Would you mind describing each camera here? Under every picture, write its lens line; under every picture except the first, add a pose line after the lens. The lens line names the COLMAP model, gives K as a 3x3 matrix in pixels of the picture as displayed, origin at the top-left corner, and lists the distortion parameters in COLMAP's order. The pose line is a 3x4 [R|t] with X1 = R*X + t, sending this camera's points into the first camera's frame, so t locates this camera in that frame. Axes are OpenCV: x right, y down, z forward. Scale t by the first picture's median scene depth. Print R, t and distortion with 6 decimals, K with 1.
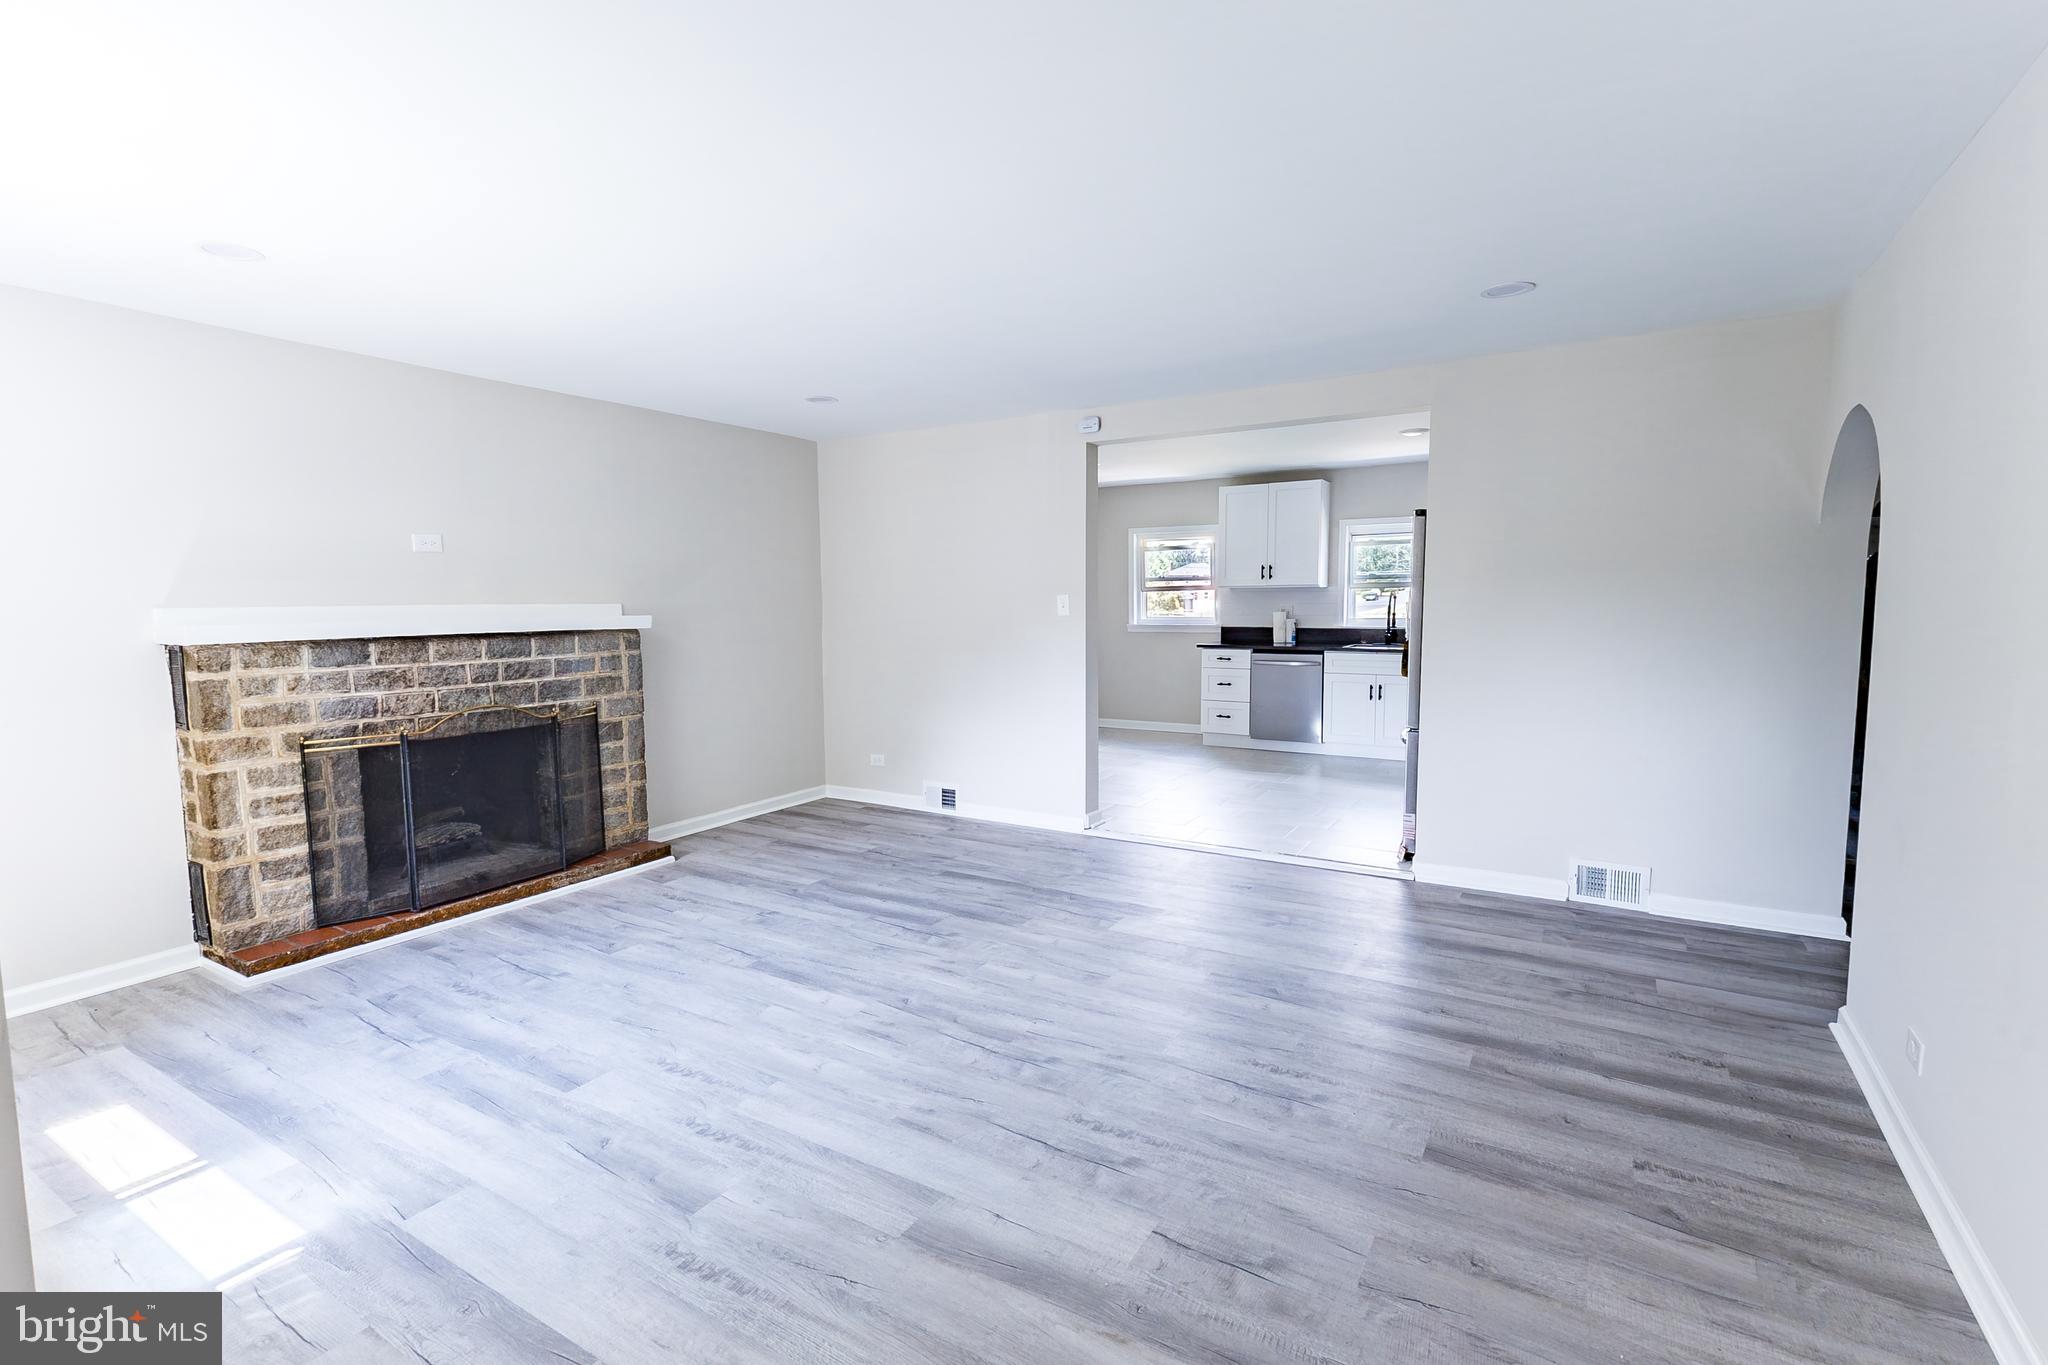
lens RADIAL K [[929.1, 0, 1021.9], [0, 929.1, 677.8], [0, 0, 1]] dist [0.019723, -0.005729]
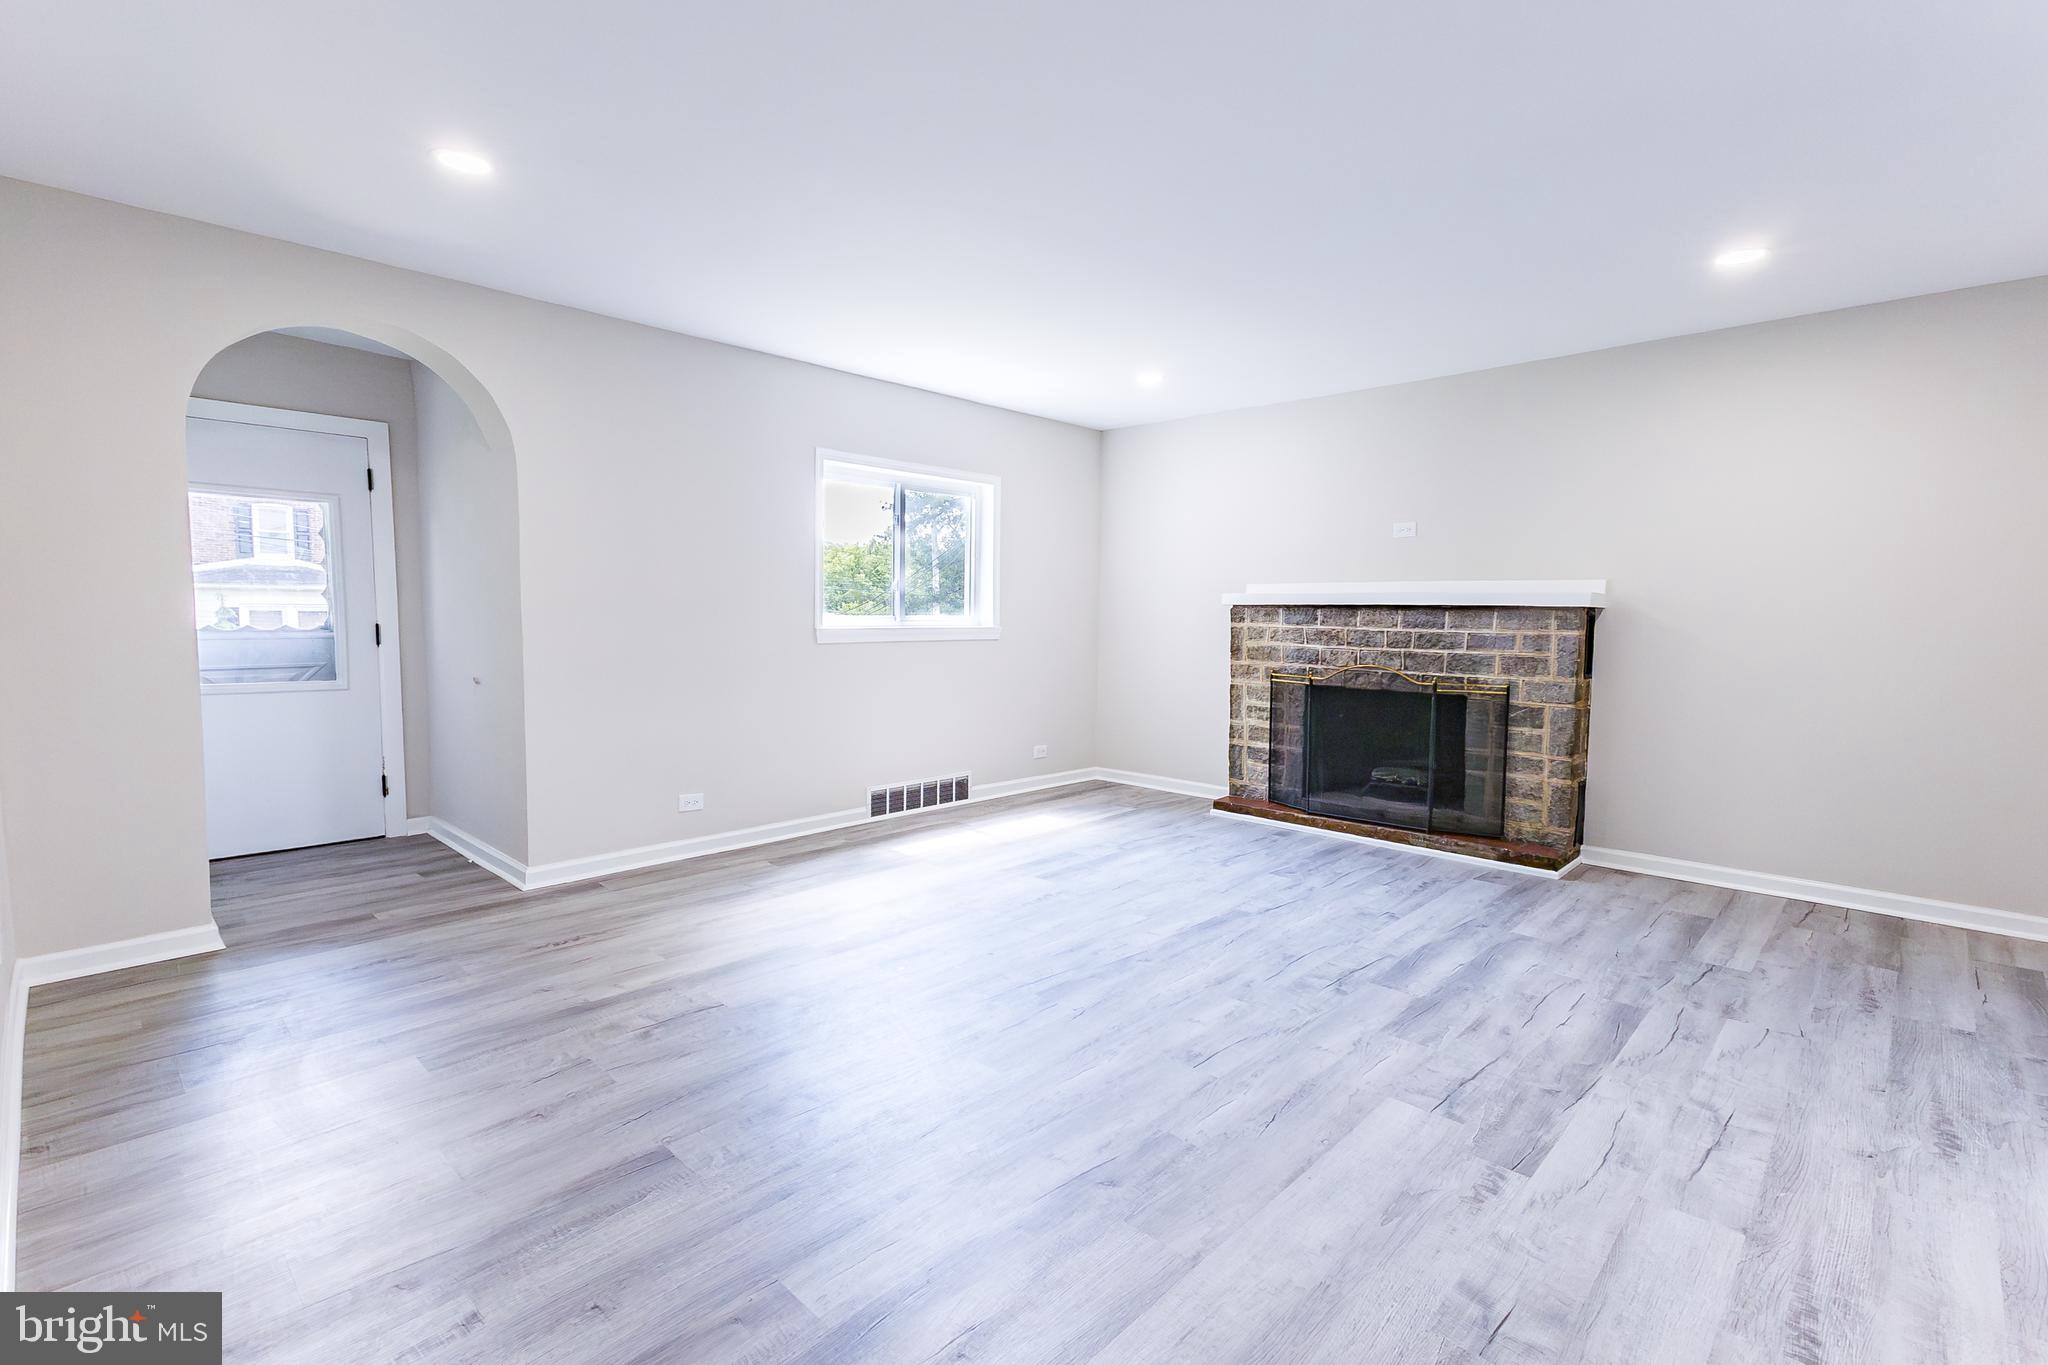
lens RADIAL K [[929.1, 0, 1021.9], [0, 929.1, 677.8], [0, 0, 1]] dist [0.019723, -0.005729]
pose [[-0.211492, 0.079124, -0.974172, 0.647072], [-0.092982, 0.990568, 0.100642, -0.031270], [0.972947, 0.111866, -0.202140, 0.791915]]
